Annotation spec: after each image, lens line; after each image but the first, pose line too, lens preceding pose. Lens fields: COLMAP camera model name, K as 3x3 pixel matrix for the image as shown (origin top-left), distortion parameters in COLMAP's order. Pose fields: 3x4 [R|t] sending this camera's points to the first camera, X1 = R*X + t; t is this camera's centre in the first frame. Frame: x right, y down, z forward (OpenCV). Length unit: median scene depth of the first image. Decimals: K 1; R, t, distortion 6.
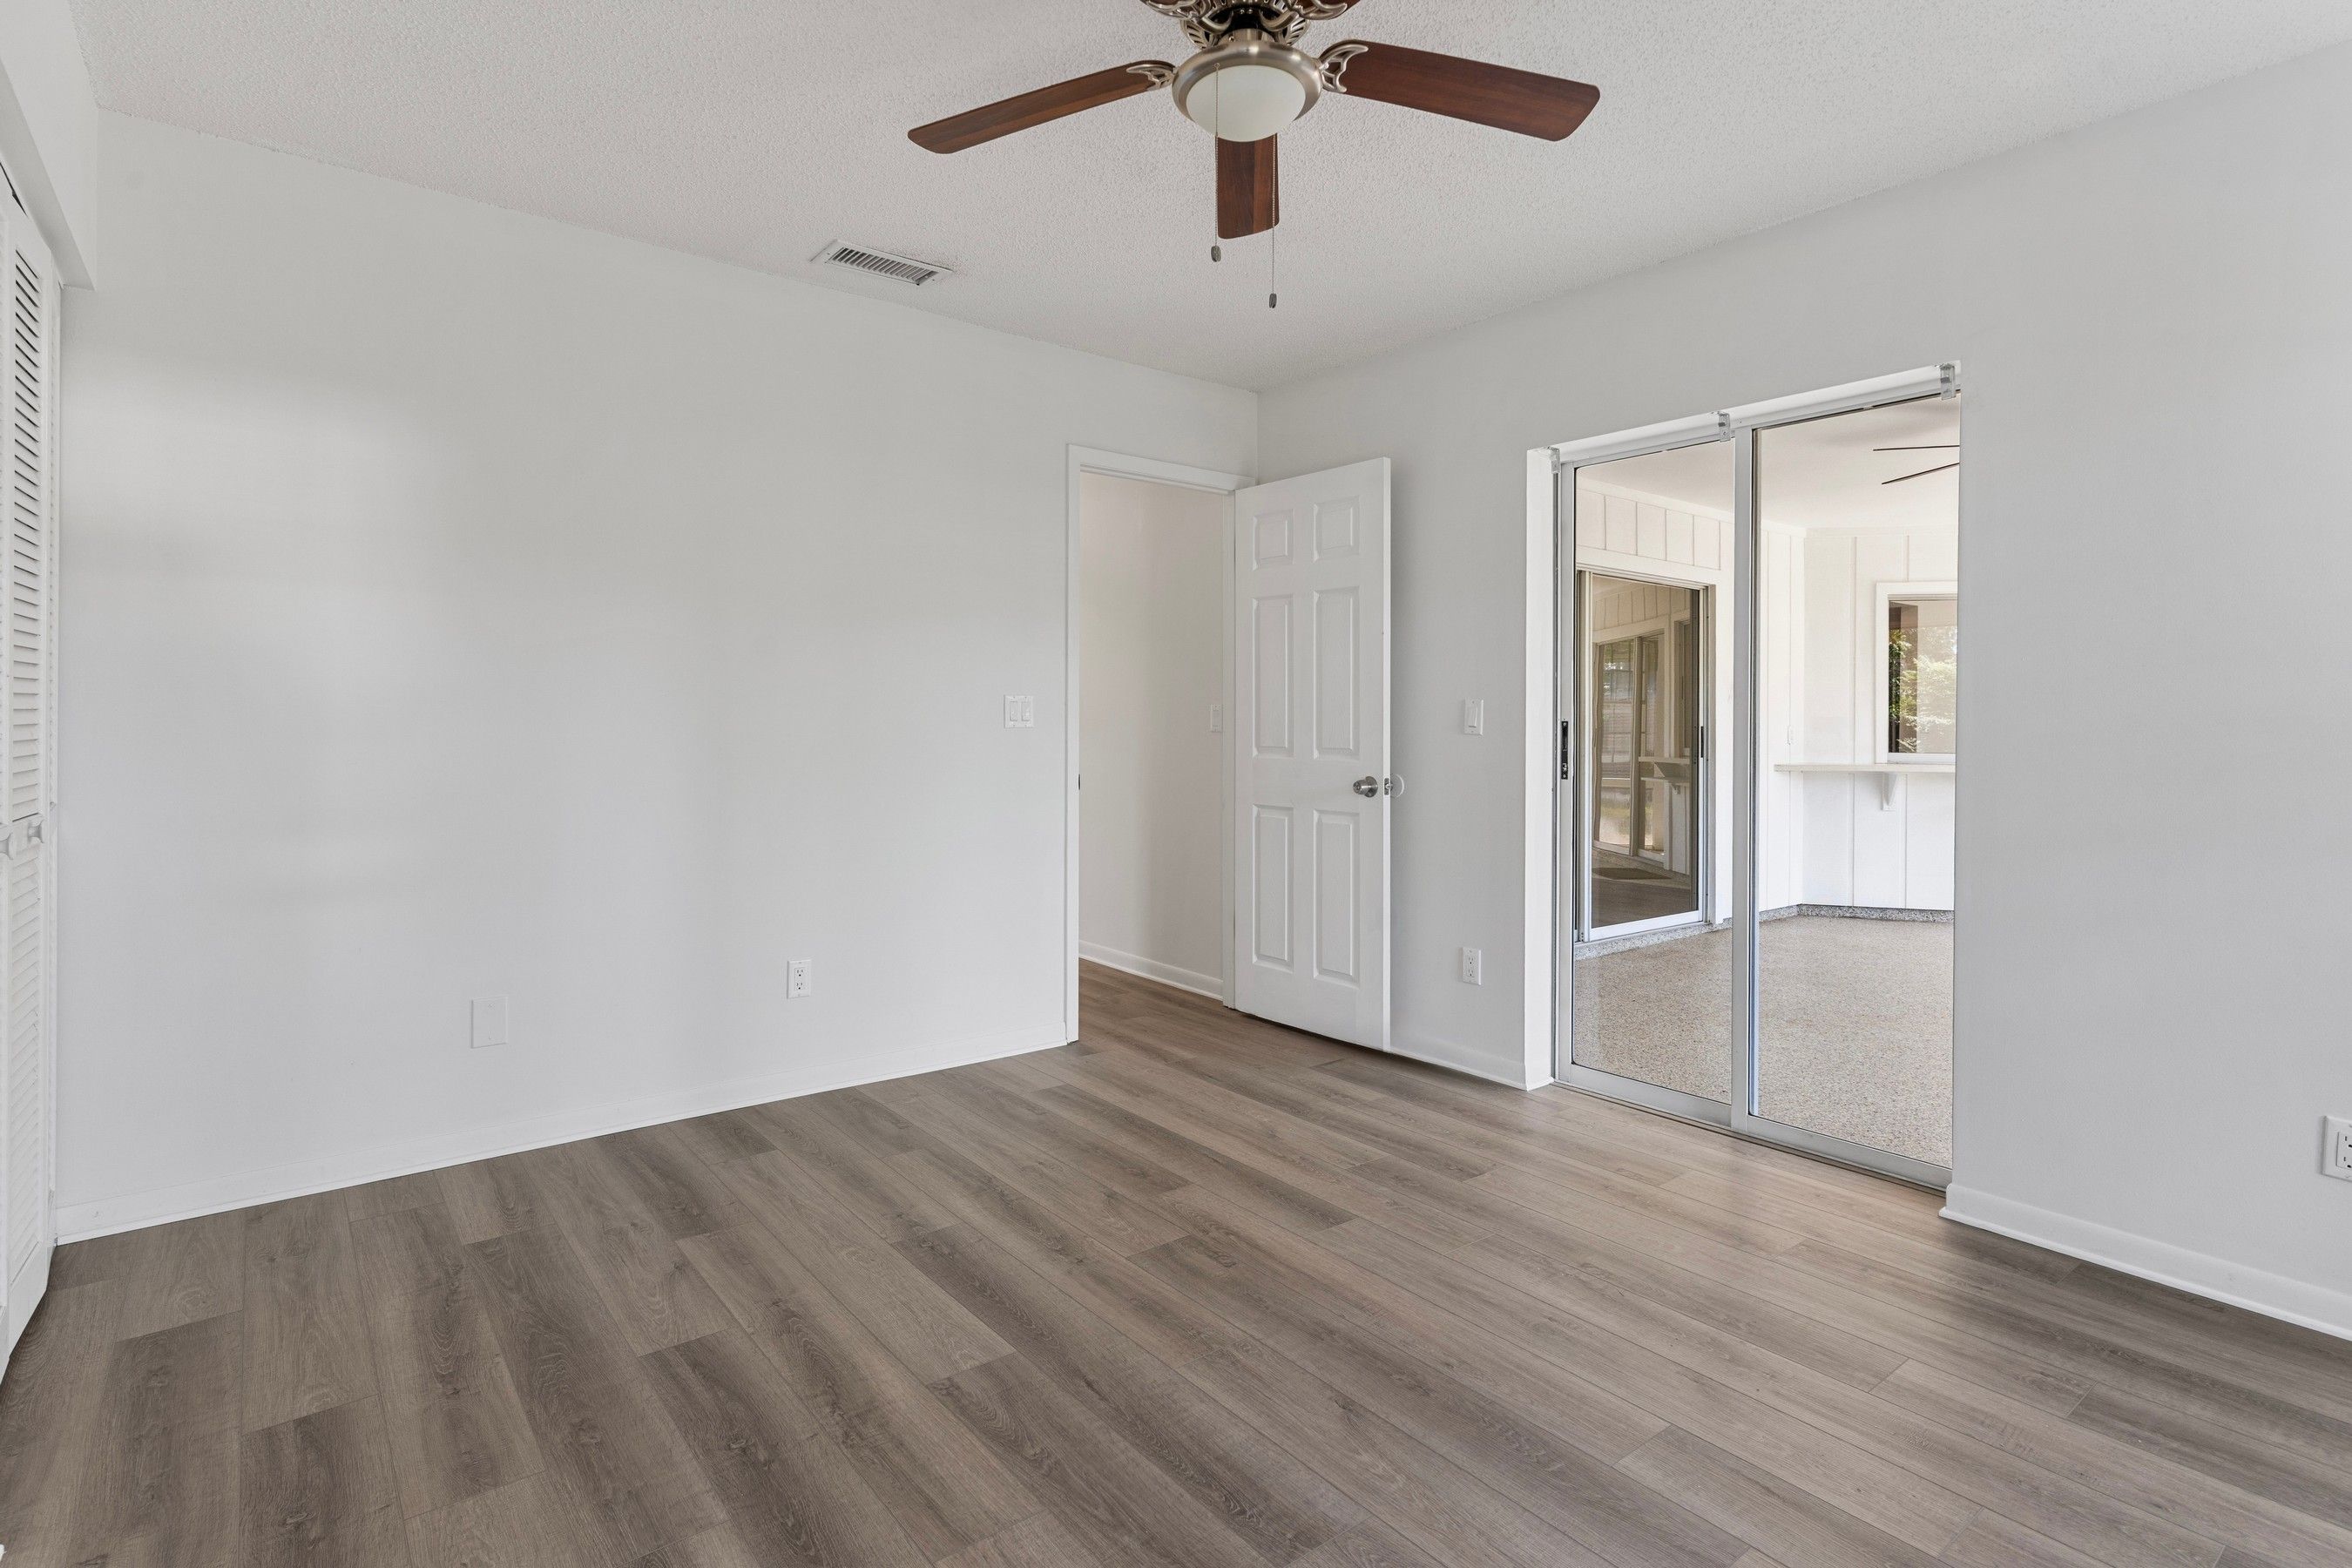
lens RADIAL K [[1184.1, 0, 1176.8], [0, 1184.1, 734.1], [0, 0, 1]] dist [0.005037, -0.000152]
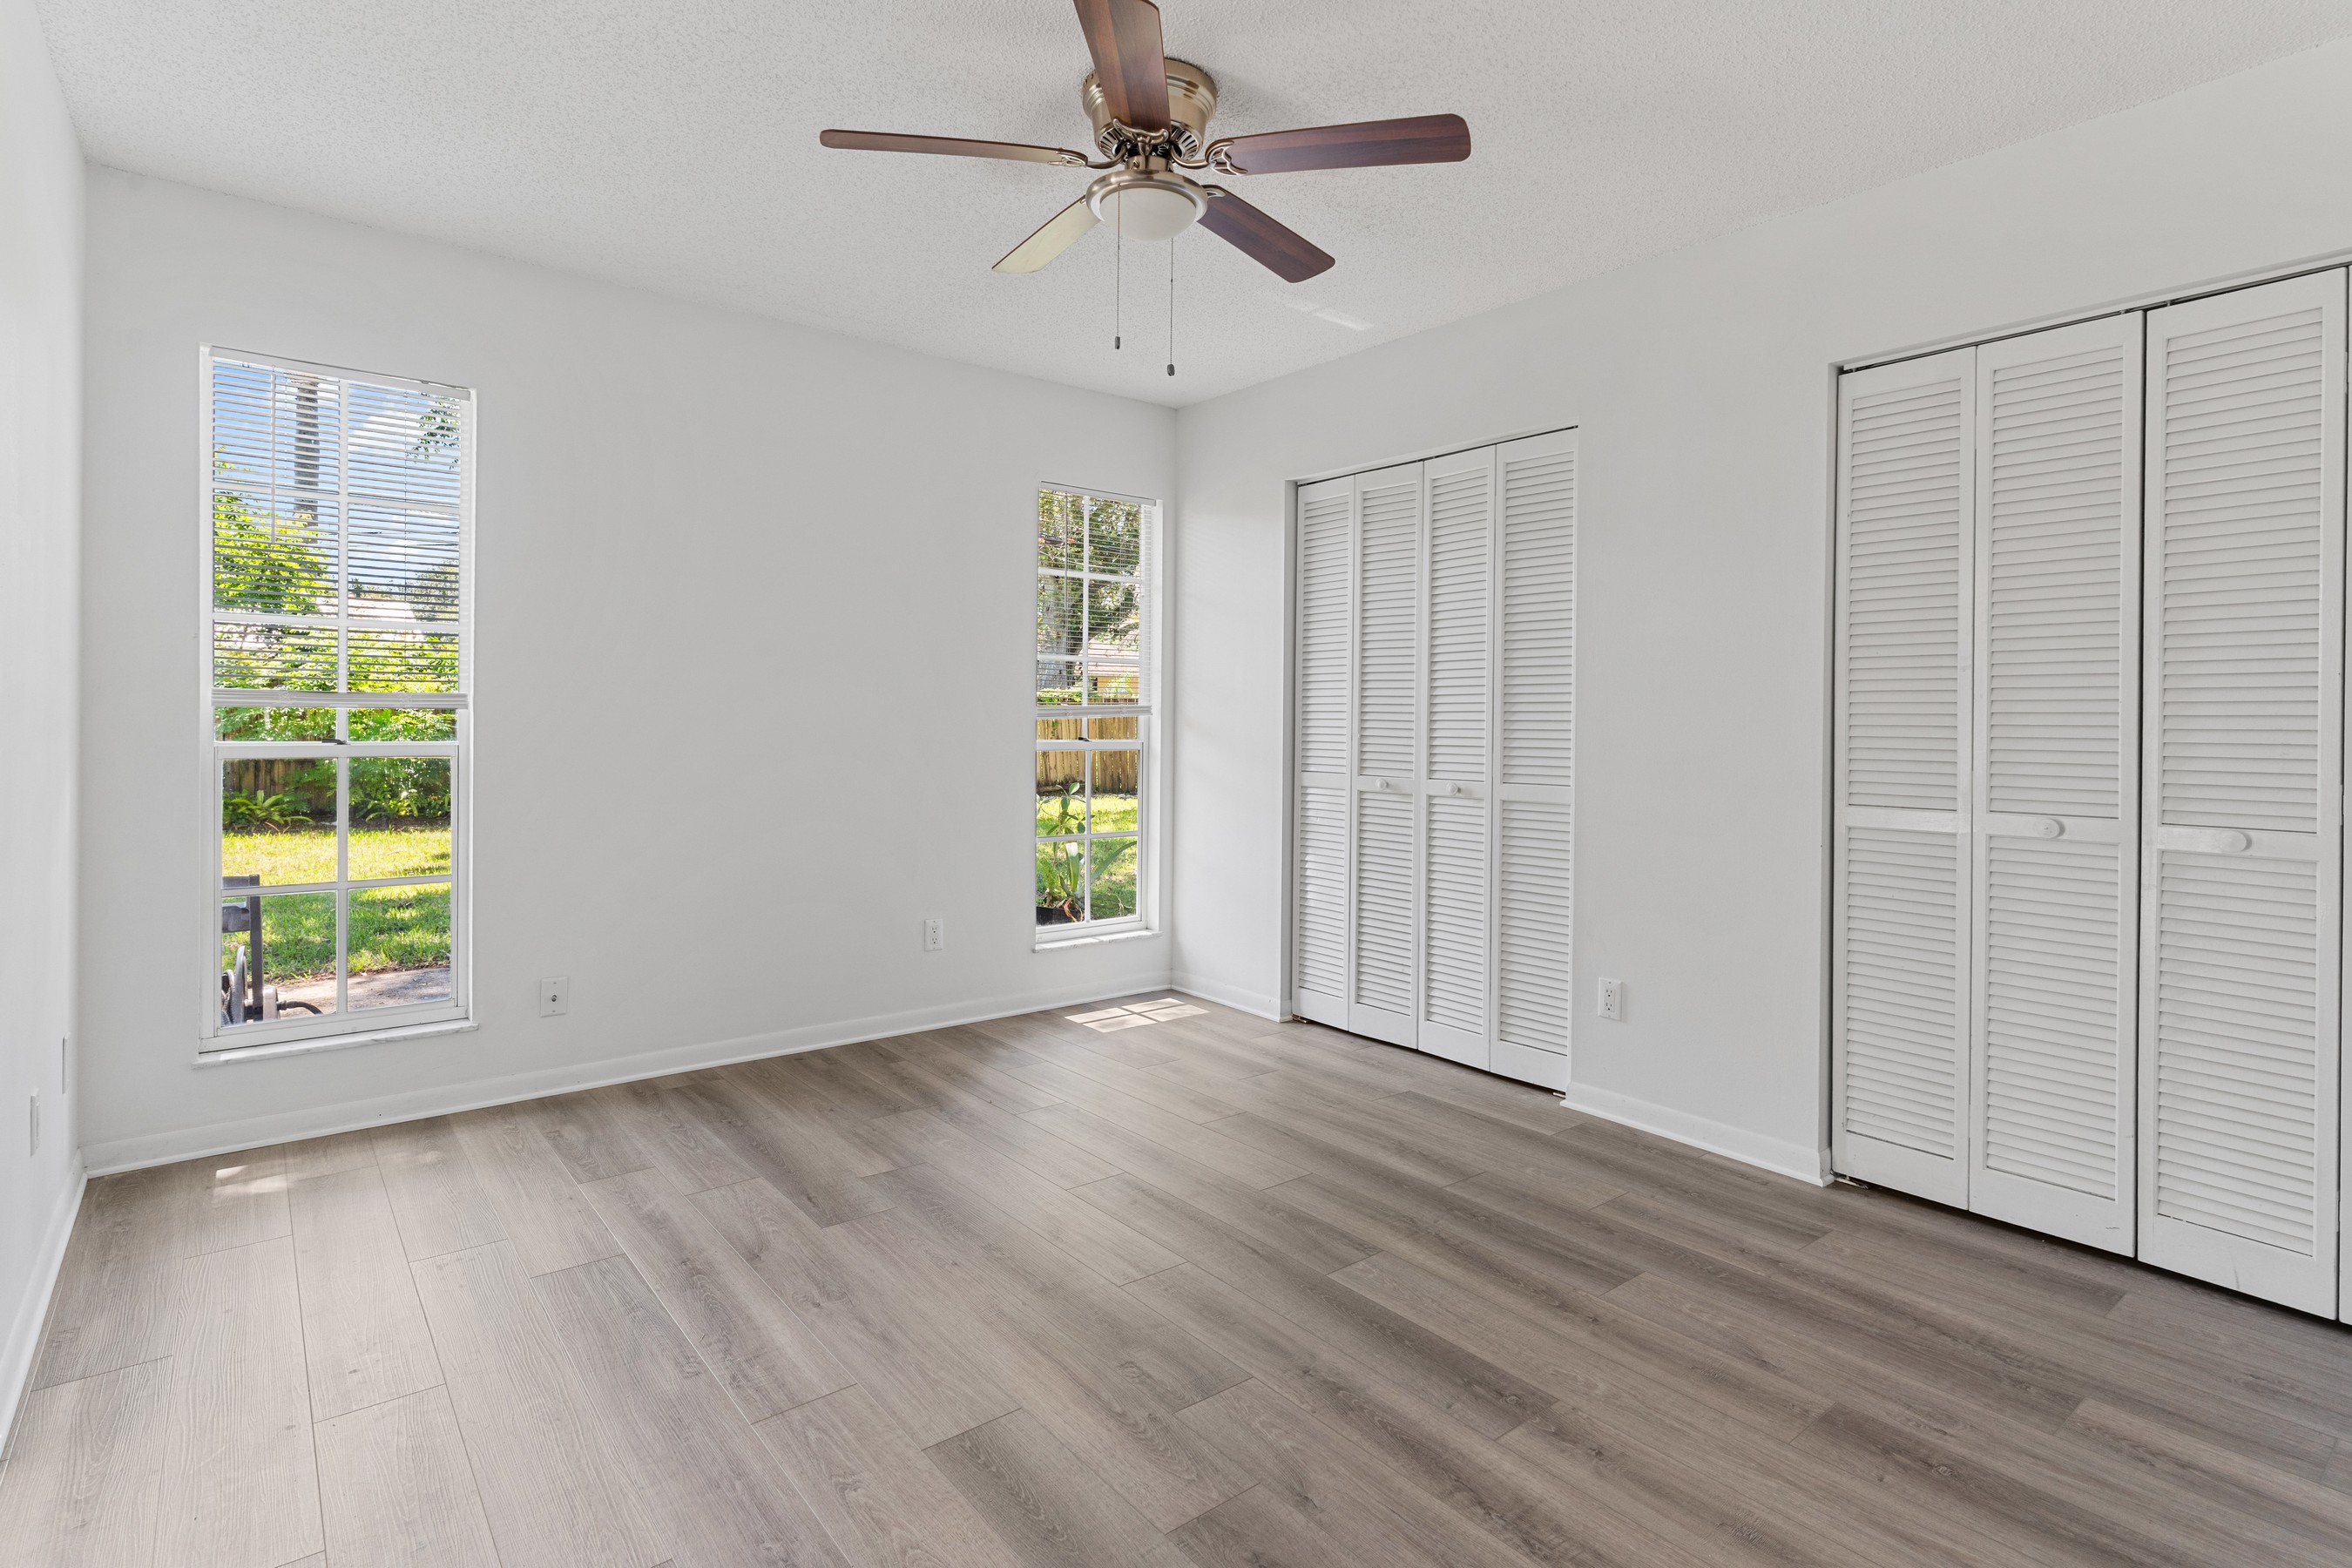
lens RADIAL K [[1184.1, 0, 1179.5], [0, 1184.1, 718.9], [0, 0, 1]] dist [0.005037, -0.000152]
pose [[-0.999734, -0.018966, -0.013145, 0.027525], [-0.019099, 0.999767, 0.010045, -0.021433], [0.012952, 0.010293, -0.999863, 1.874720]]
